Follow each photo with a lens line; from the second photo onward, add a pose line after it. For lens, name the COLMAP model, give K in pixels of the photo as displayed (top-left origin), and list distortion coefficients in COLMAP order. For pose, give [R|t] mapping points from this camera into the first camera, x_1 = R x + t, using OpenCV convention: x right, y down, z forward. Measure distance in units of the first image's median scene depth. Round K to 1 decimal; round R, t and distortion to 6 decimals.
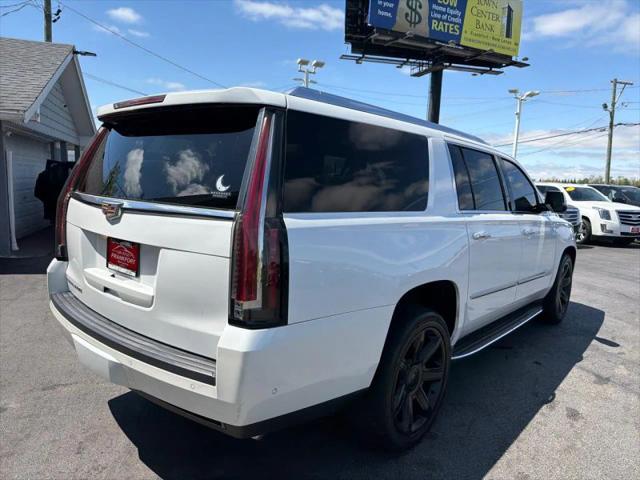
lens RADIAL K [[453.2, 0, 324.8], [0, 453.2, 239.1], [0, 0, 1]] dist [0.029011, -0.044686]
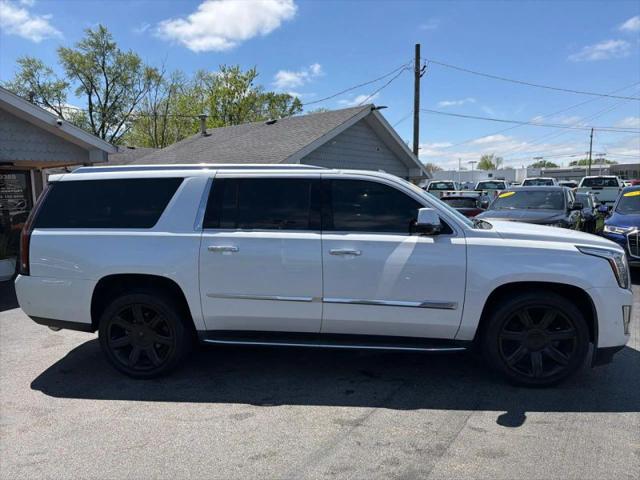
lens RADIAL K [[453.2, 0, 316.7], [0, 453.2, 241.9], [0, 0, 1]] dist [0.029011, -0.044686]
pose [[0.553263, 0.030661, -0.832442, 1.406187], [-0.060456, 0.998165, -0.003416, -0.035277], [0.830810, 0.052216, 0.554101, 0.475419]]
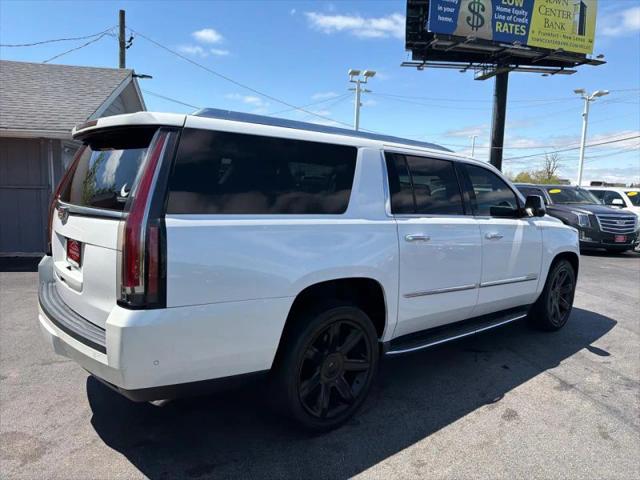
lens RADIAL K [[453.2, 0, 324.1], [0, 453.2, 235.2], [0, 0, 1]] dist [0.029011, -0.044686]
pose [[0.987630, 0.004318, -0.156742, 0.269347], [-0.008256, 0.999666, -0.024478, 0.012734], [0.156584, 0.025469, 0.987336, -0.066462]]
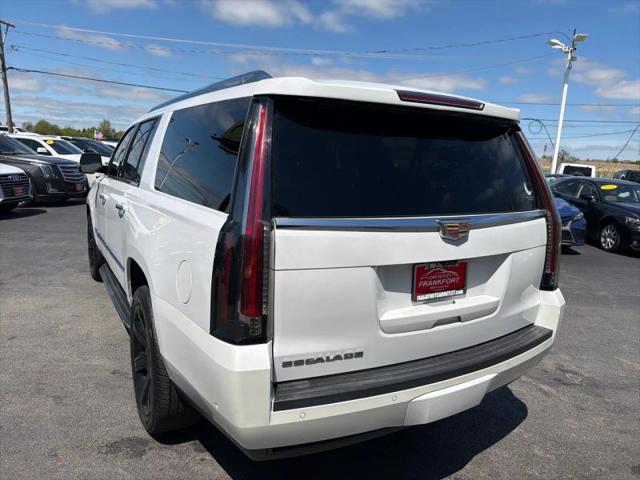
lens RADIAL K [[453.2, 0, 320.3], [0, 453.2, 240.1], [0, 0, 1]] dist [0.029011, -0.044686]
pose [[0.327544, -0.203522, 0.922656, -0.864349], [0.087937, 0.978853, 0.184700, -0.144418], [-0.940735, 0.020638, 0.338515, 0.604376]]
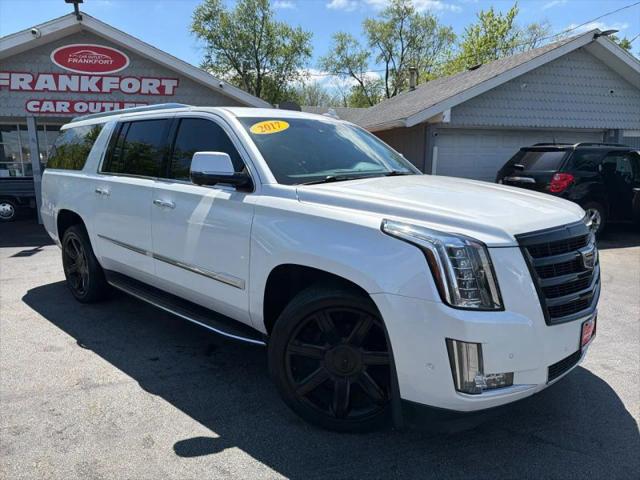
lens RADIAL K [[453.2, 0, 319.9], [0, 453.2, 245.0], [0, 0, 1]] dist [0.029011, -0.044686]
pose [[-0.046014, 0.135843, -0.989661, 1.477806], [-0.125837, 0.982030, 0.140646, -0.108881], [0.990983, 0.131007, -0.028093, 1.522831]]
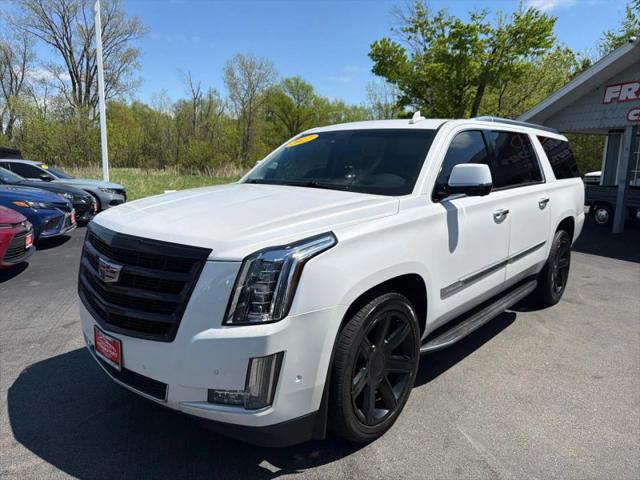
lens RADIAL K [[453.2, 0, 317.9], [0, 453.2, 242.1], [0, 0, 1]] dist [0.029011, -0.044686]
pose [[-0.997256, -0.072090, 0.016822, 0.463435], [-0.063791, 0.952176, 0.298818, -0.303072], [-0.037559, 0.296925, -0.954162, 2.554848]]
